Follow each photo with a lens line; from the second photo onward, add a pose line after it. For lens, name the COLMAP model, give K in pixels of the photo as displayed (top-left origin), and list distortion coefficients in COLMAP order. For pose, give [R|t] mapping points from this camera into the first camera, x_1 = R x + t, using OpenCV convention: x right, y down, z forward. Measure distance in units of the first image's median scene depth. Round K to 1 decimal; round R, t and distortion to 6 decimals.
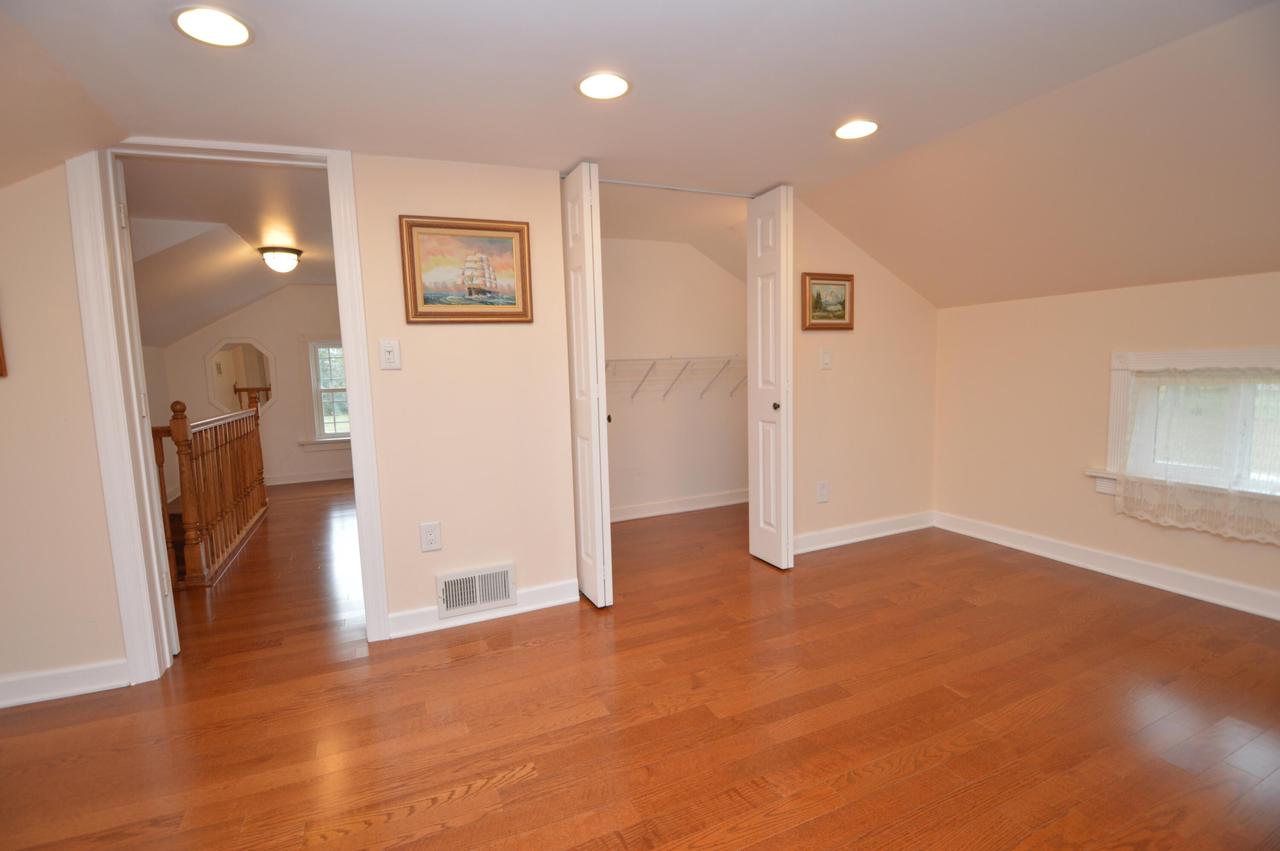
lens RADIAL K [[569.3, 0, 613.7], [0, 569.3, 425.7], [0, 0, 1]] dist [0.001071, -0.002374]
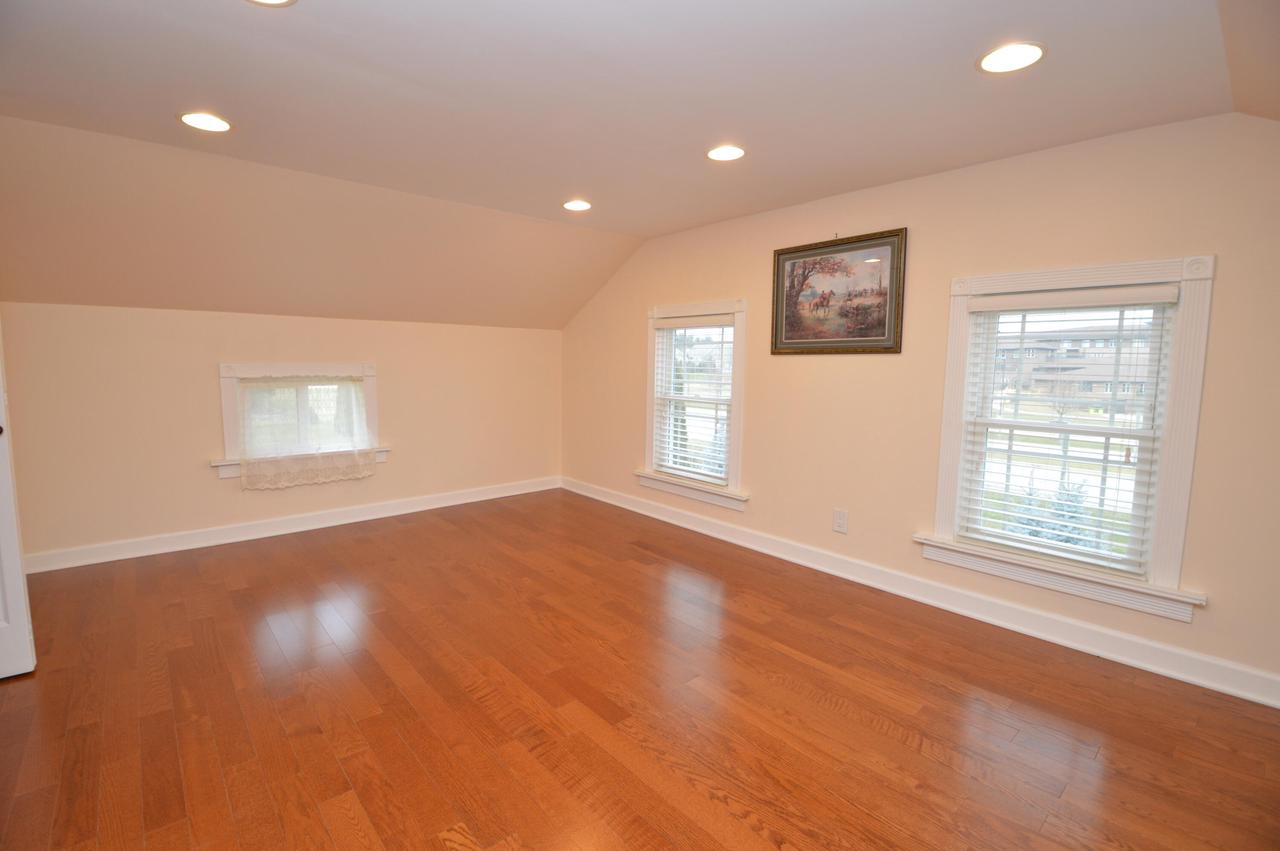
lens RADIAL K [[569.3, 0, 641.4], [0, 569.3, 426.2], [0, 0, 1]] dist [0.001071, -0.002374]
pose [[-0.326174, -0.068579, 0.942819, -0.600634], [0.097810, 0.989563, 0.105817, -0.035125], [-0.940236, 0.126732, -0.316063, 0.557483]]
